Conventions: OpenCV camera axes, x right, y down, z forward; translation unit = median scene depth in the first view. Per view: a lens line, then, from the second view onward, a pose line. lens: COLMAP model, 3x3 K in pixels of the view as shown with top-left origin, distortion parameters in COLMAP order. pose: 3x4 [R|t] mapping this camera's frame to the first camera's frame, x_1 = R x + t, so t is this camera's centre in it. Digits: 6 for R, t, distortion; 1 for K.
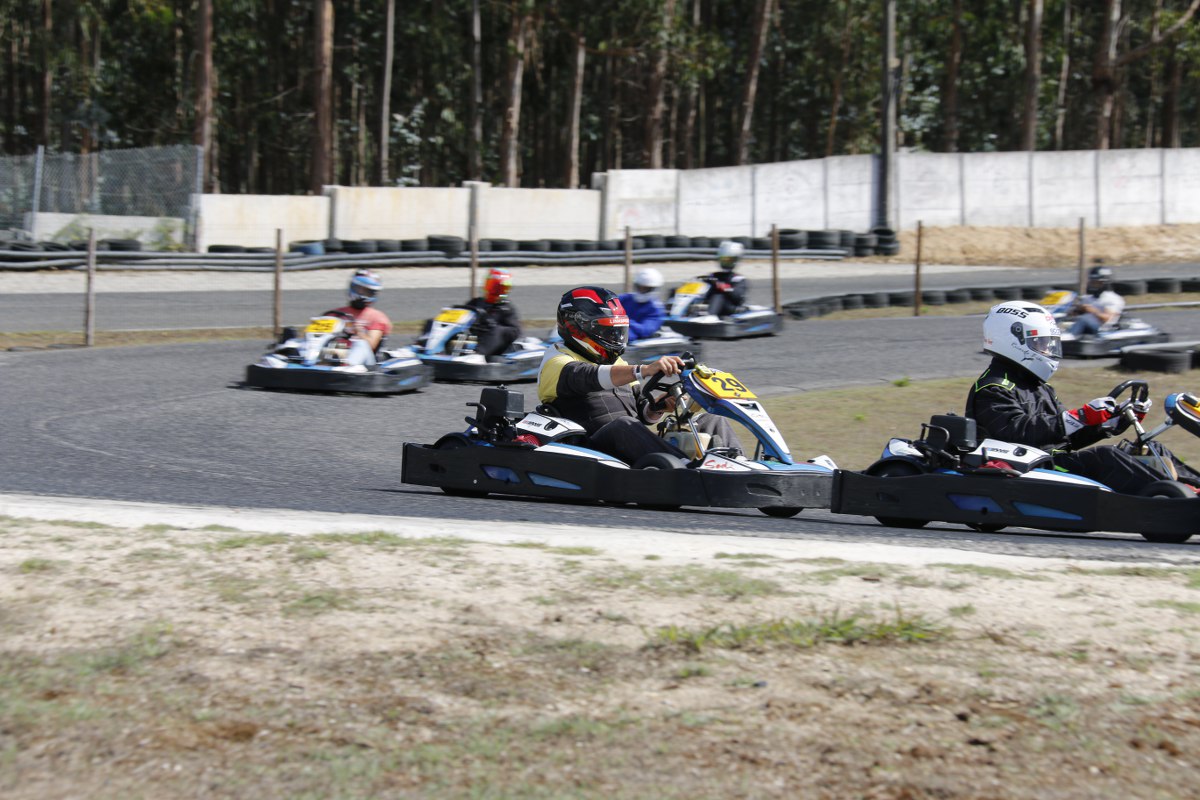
lens RADIAL K [[4949.0, 0, 624.4], [0, 4949.0, 438.7], [0, 0, 1]] dist [1.332796, 1.886922]
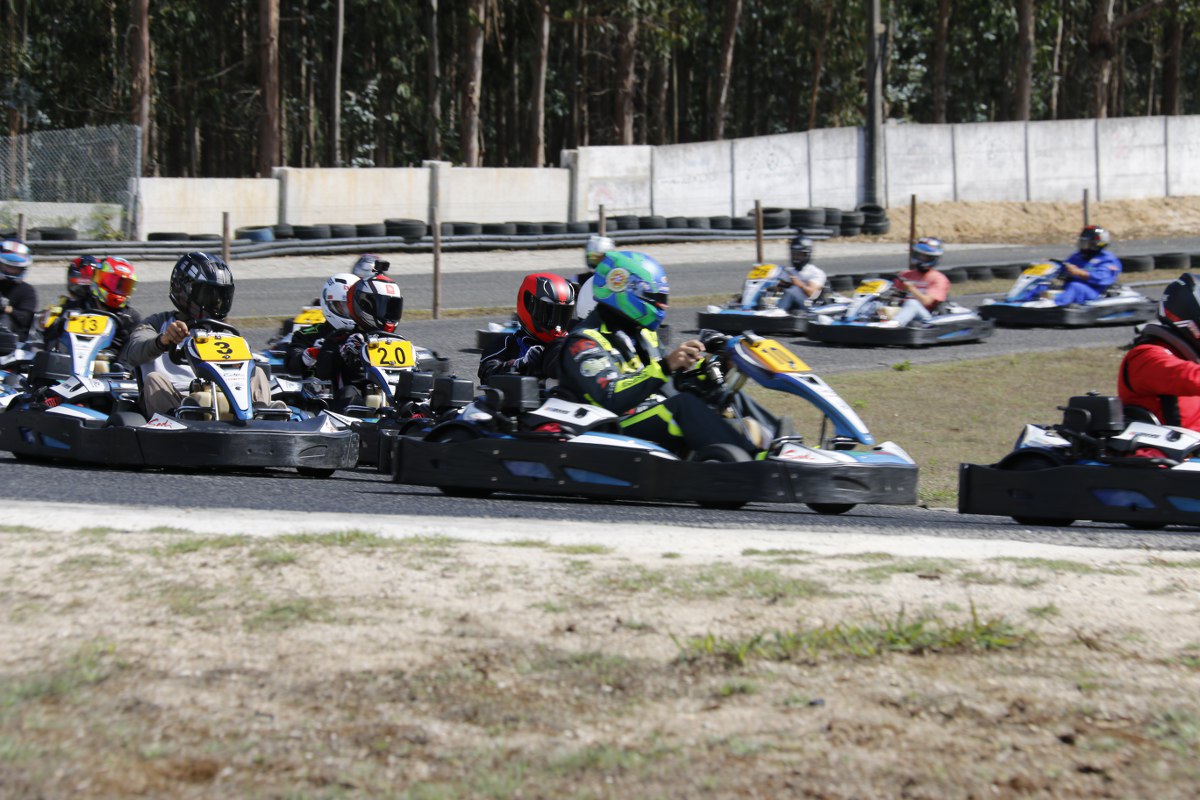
lens RADIAL K [[4949.0, 0, 624.4], [0, 4949.0, 438.7], [0, 0, 1]] dist [1.332796, 1.886922]
pose [[0.999809, -0.016171, 0.010953, -0.012025], [0.016187, 0.999868, -0.001294, 0.004736], [-0.010930, 0.001471, 0.999939, 0.139927]]
